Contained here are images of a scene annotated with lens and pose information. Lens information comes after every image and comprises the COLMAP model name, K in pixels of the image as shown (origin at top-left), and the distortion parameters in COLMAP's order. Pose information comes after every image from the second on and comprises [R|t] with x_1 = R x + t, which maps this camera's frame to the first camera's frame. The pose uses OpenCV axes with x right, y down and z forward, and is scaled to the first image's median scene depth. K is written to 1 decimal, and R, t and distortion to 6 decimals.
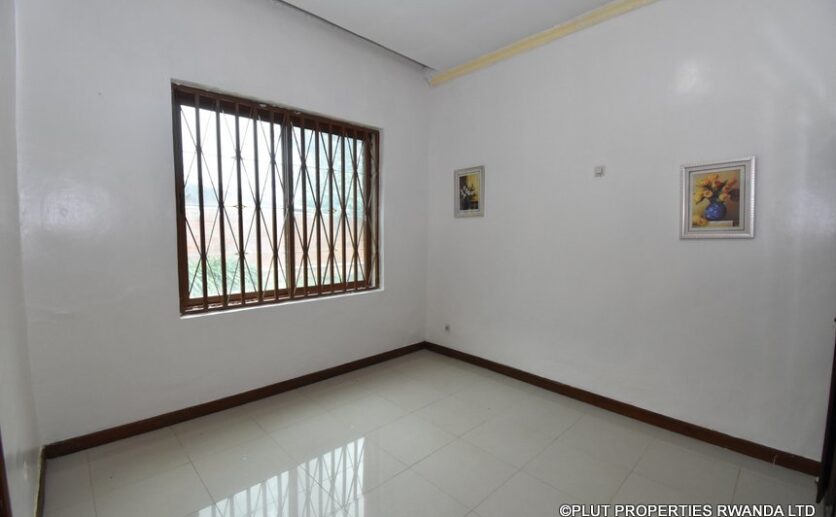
lens RADIAL K [[419.0, 0, 418.0], [0, 419.0, 258.5], [0, 0, 1]] dist [0.001021, 0.000024]
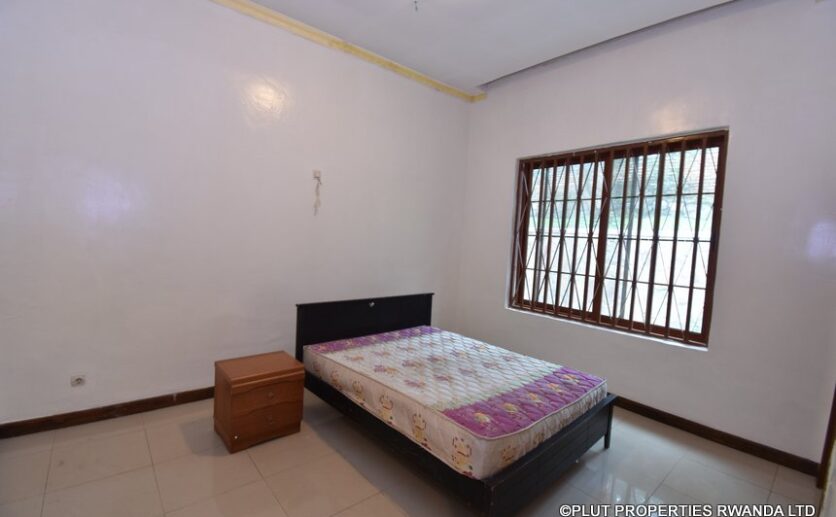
lens RADIAL K [[346.5, 0, 418.0], [0, 346.5, 258.5], [0, 0, 1]] dist [-0.000614, -0.000022]
pose [[-0.099899, 0.028287, -0.994595, 0.665796], [-0.142768, 0.988845, 0.042464, -0.042481], [0.984702, 0.146239, -0.094746, 0.690548]]
